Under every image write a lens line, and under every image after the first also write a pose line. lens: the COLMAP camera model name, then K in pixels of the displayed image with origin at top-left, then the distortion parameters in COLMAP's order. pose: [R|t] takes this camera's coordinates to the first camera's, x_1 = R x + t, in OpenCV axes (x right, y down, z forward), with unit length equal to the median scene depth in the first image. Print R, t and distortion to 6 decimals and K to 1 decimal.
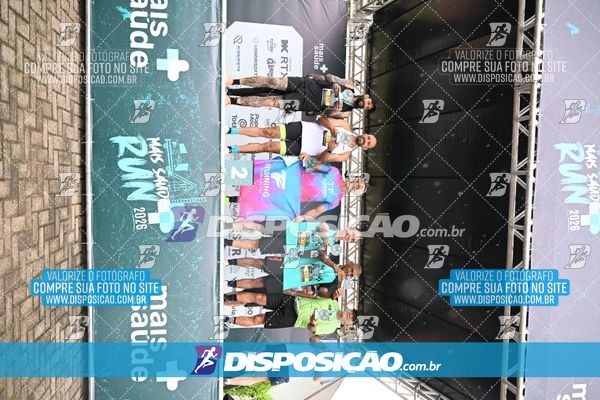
lens RADIAL K [[472.7, 0, 299.5], [0, 472.7, 203.8], [0, 0, 1]] dist [0.002154, -0.014152]
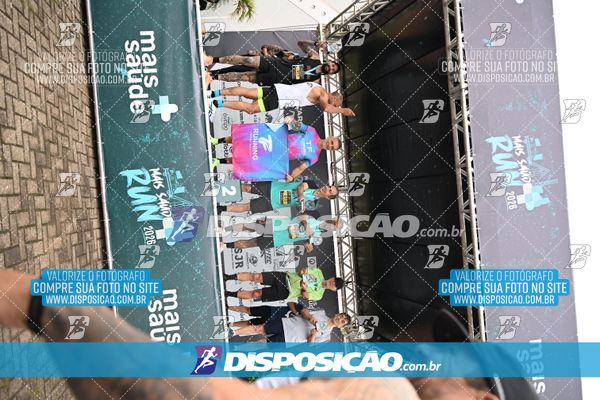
lens RADIAL K [[472.7, 0, 296.3], [0, 472.7, 198.1], [0, 0, 1]] dist [0.002154, -0.014152]
pose [[0.994407, -0.104069, -0.018038, 0.070738], [0.102994, 0.993281, -0.052776, 0.038902], [0.023409, 0.050623, 0.998443, -0.210858]]
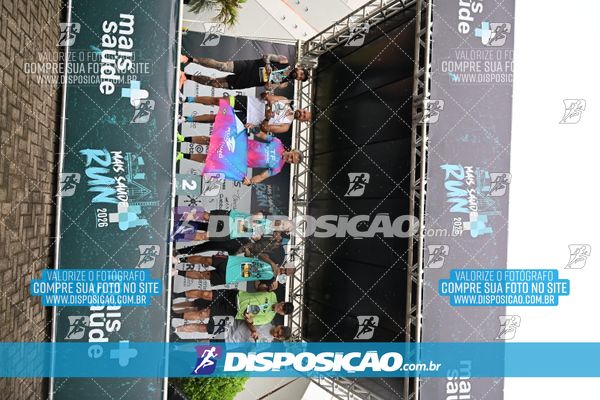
lens RADIAL K [[472.7, 0, 300.7], [0, 472.7, 199.6], [0, 0, 1]] dist [0.002154, -0.014152]
pose [[0.996854, 0.017852, 0.077222, 0.071838], [-0.011469, 0.996540, -0.082323, 0.078525], [-0.078424, 0.081179, 0.993609, -0.235313]]
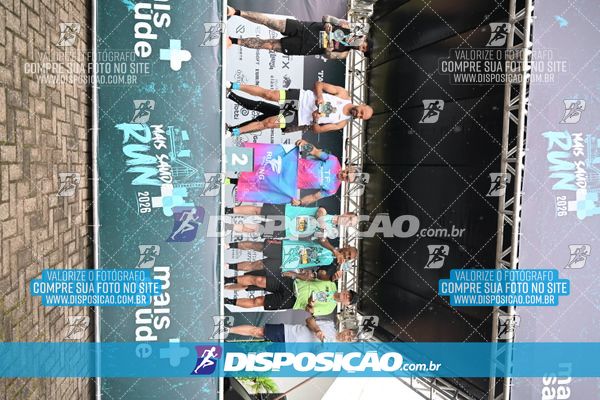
lens RADIAL K [[472.7, 0, 301.9], [0, 472.7, 198.8], [0, 0, 1]] dist [0.002154, -0.014152]
pose [[0.999988, 0.003969, -0.002884, 0.014486], [-0.003932, 0.999912, 0.012701, 0.008689], [0.002934, -0.012690, 0.999915, -0.043741]]
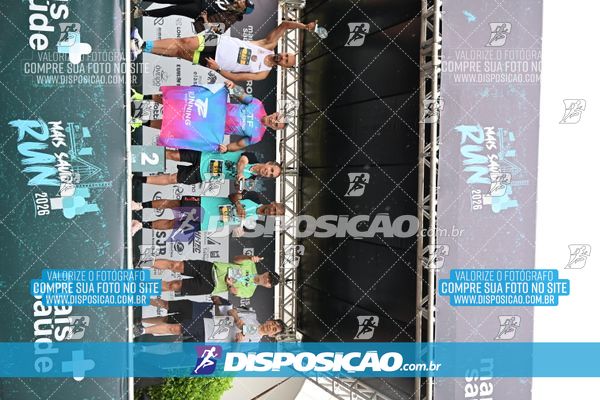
lens RADIAL K [[547.0, 0, 301.2], [0, 547.0, 198.1], [0, 0, 1]] dist [-0.012159, 0.000000]
pose [[0.995723, -0.016648, 0.090882, 0.093989], [0.018188, 0.999704, -0.016150, 0.046738], [-0.090586, 0.017734, 0.995731, -0.171320]]
